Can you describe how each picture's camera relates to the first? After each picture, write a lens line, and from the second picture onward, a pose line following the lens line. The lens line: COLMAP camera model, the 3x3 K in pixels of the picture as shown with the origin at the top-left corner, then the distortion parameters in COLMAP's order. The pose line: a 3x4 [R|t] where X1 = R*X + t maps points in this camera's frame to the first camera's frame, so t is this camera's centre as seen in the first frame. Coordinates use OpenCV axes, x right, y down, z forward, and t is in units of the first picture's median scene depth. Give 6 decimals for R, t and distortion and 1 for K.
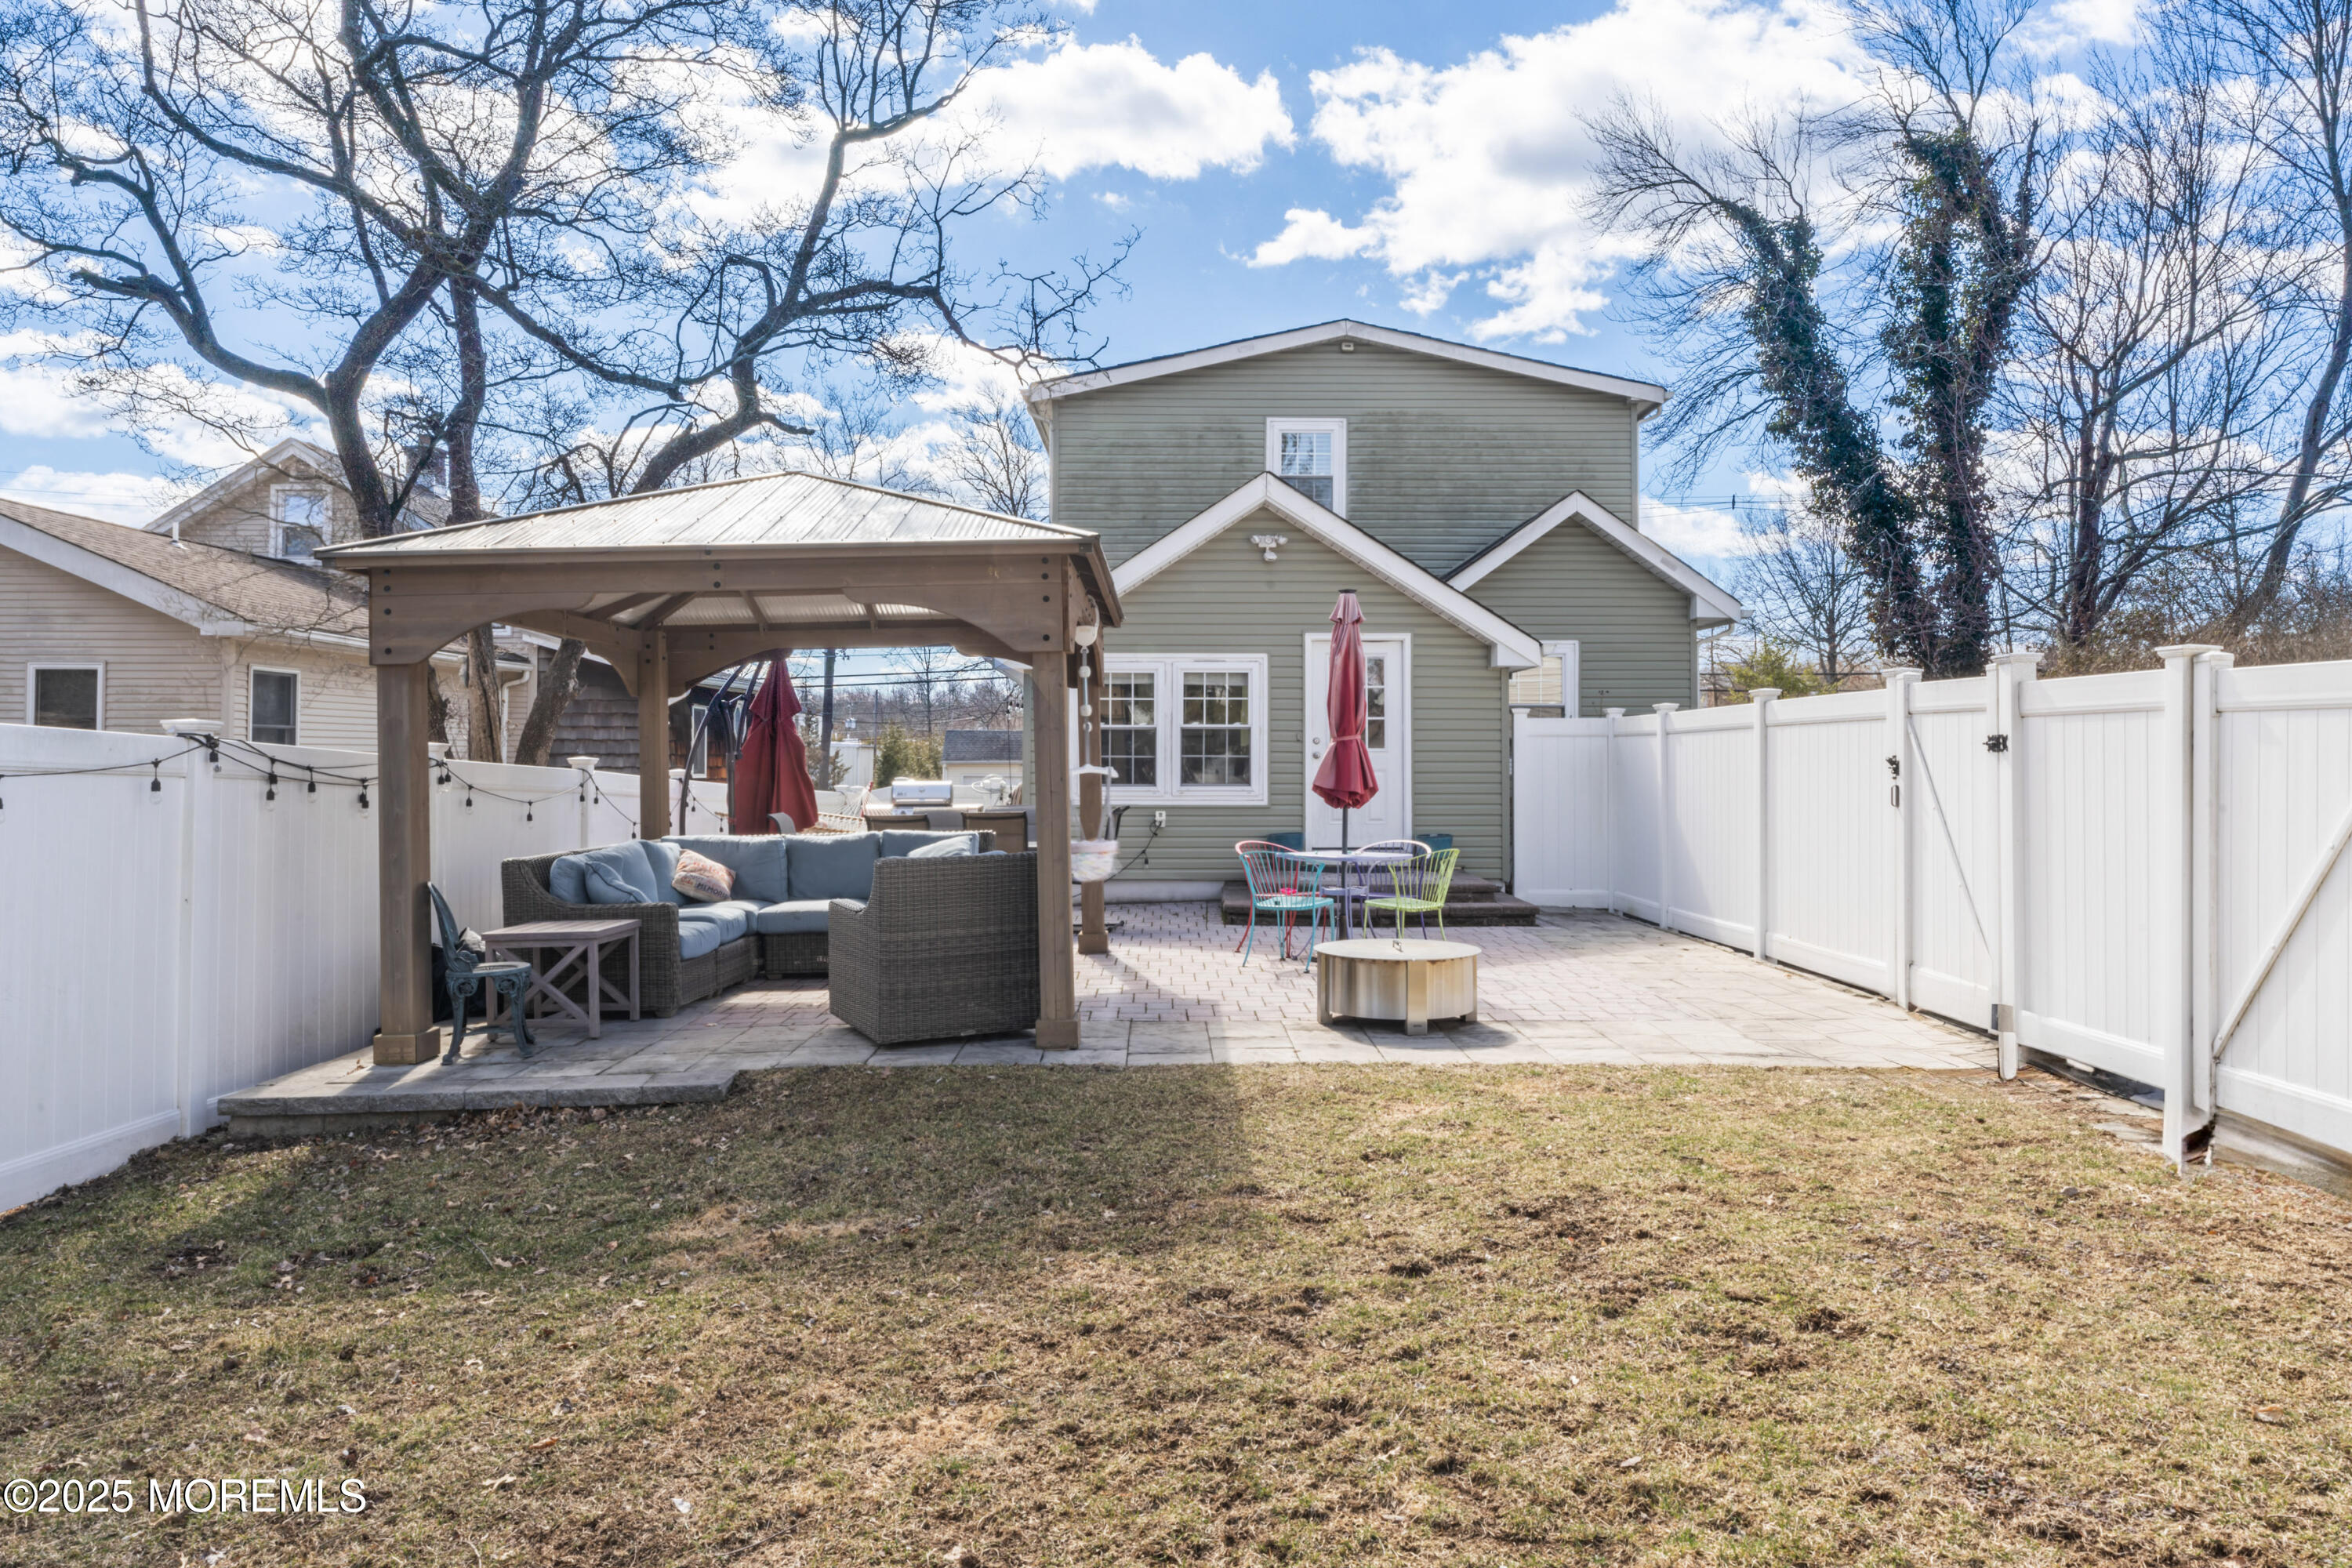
lens RADIAL K [[1587.3, 0, 1176.0], [0, 1587.3, 784.0], [0, 0, 1]] dist [0.001334, -0.000004]
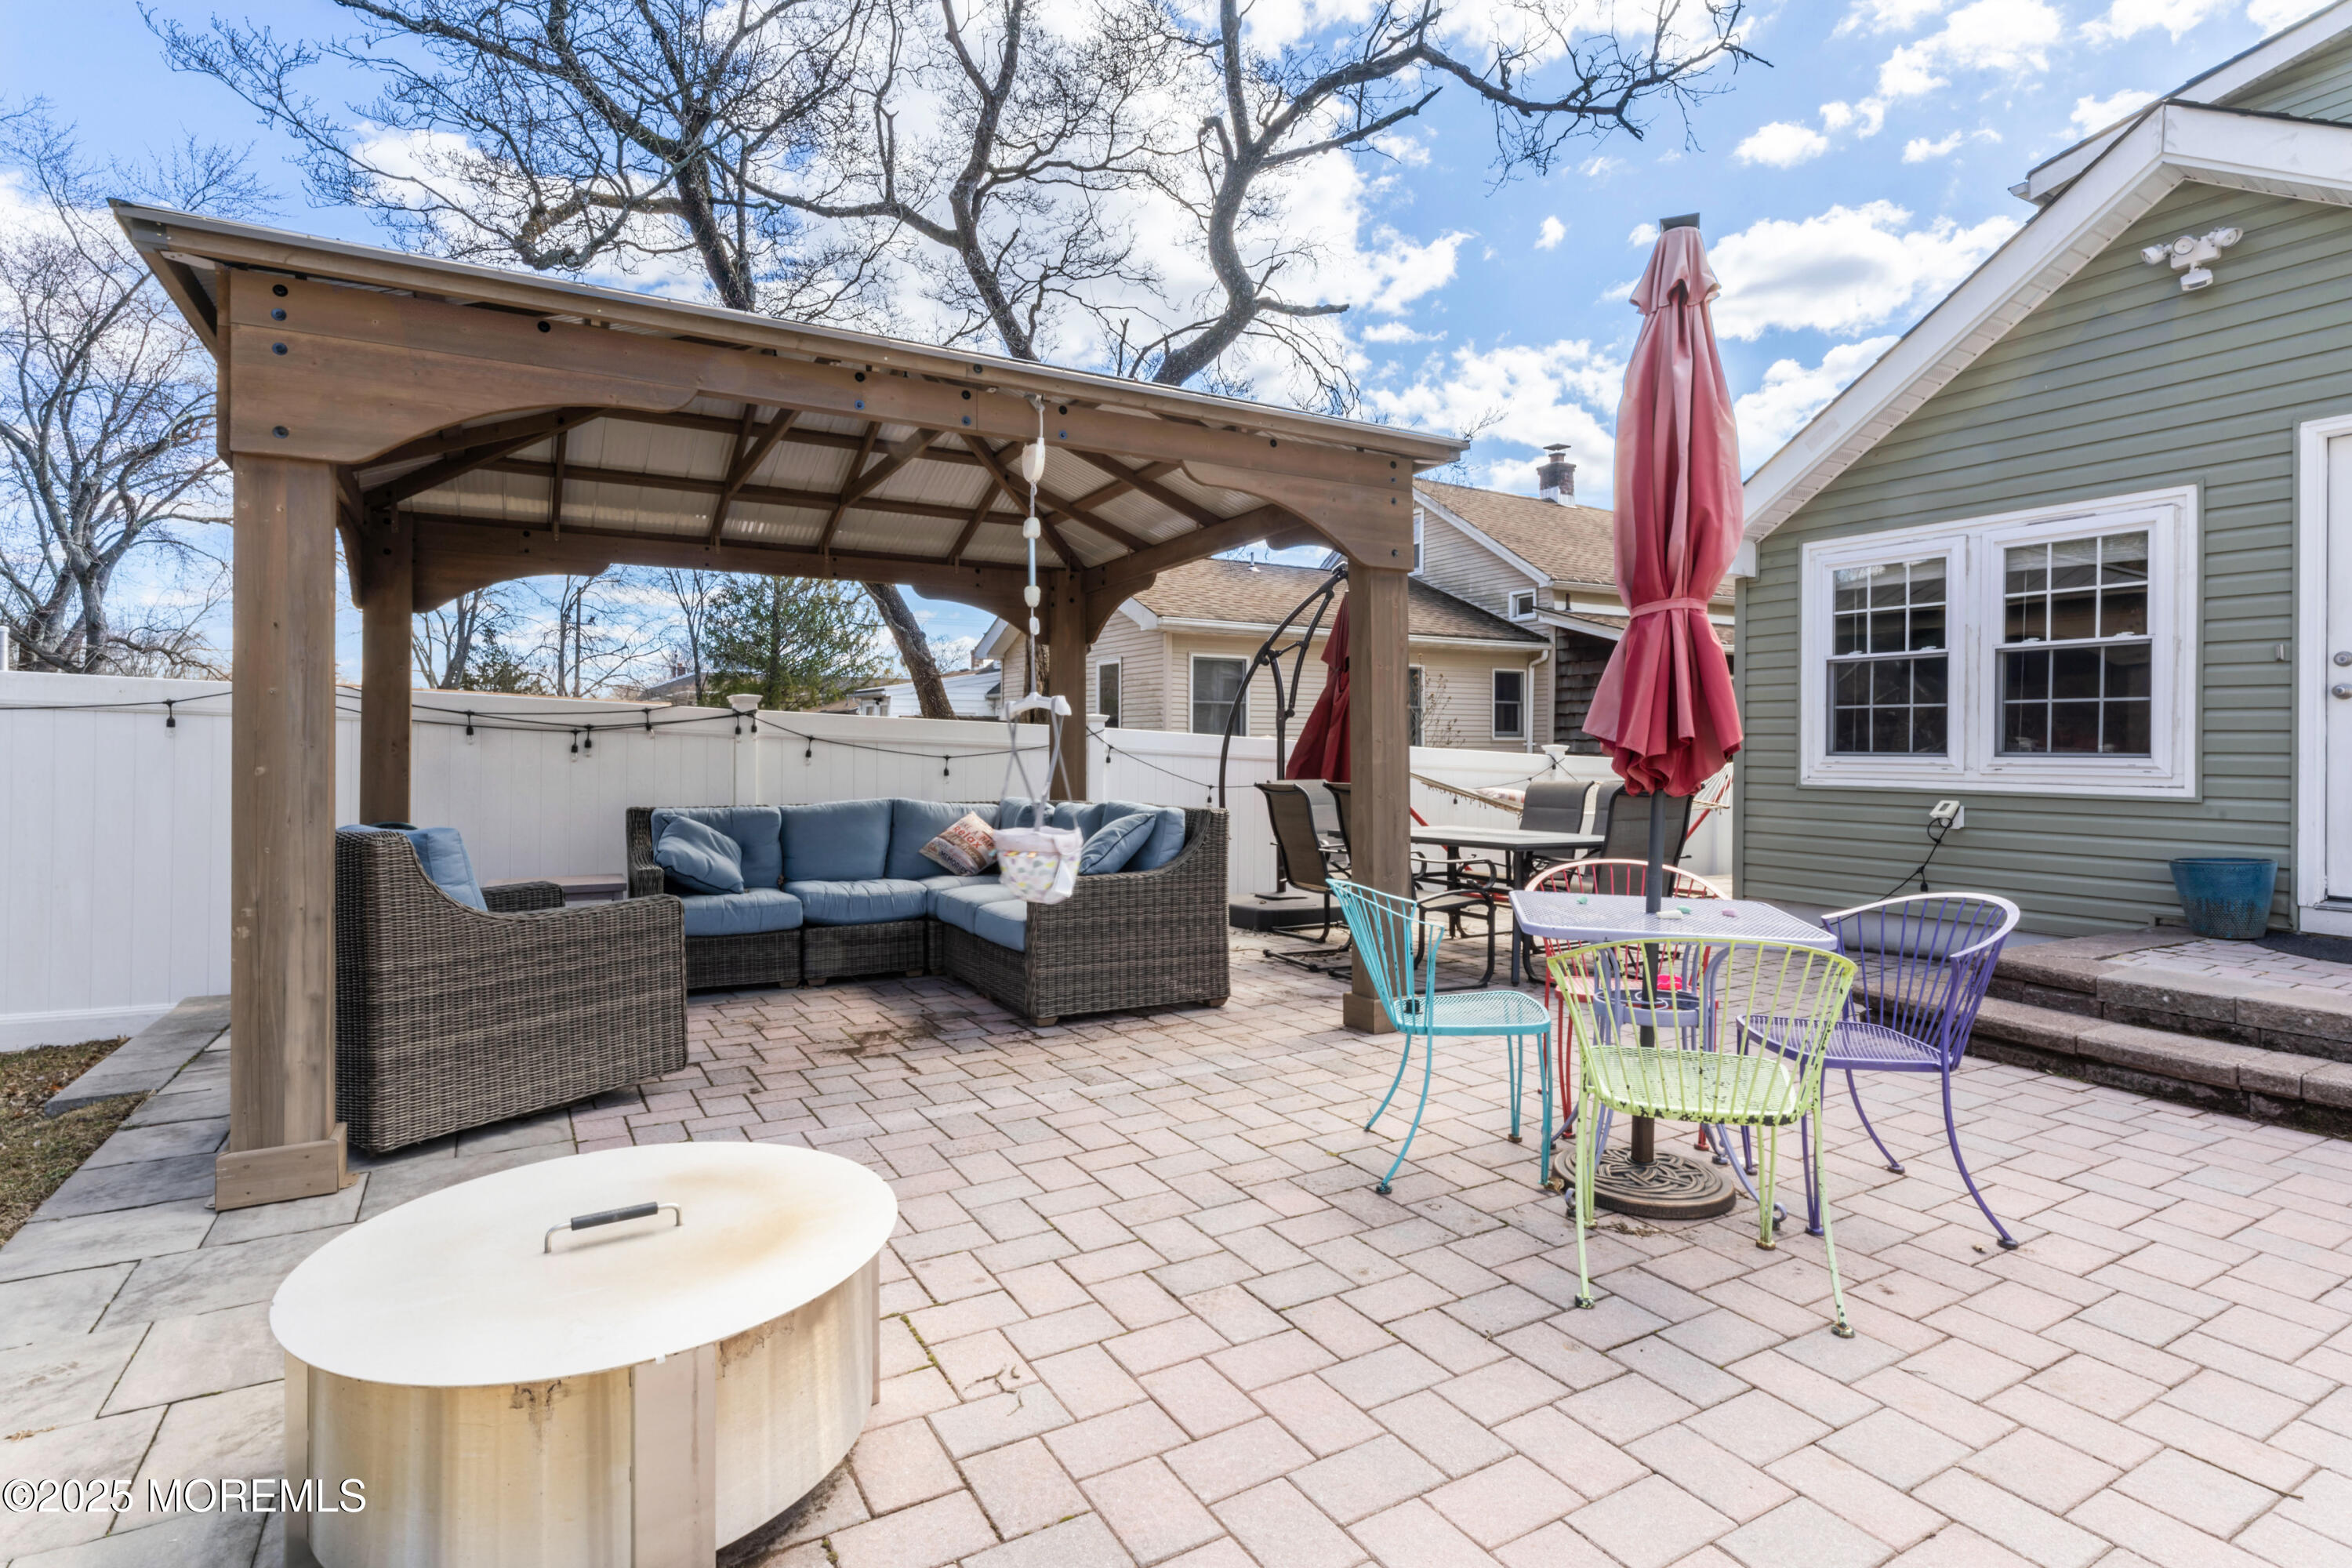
lens RADIAL K [[1157.4, 0, 1176.0], [0, 1157.4, 784.0], [0, 0, 1]] dist [-0.002551, -0.000623]
pose [[0.495811, 0.030710, -0.867887, 0.211556], [-0.017349, 0.999525, 0.025457, 0.005455], [0.868257, 0.002435, 0.496108, 0.554476]]
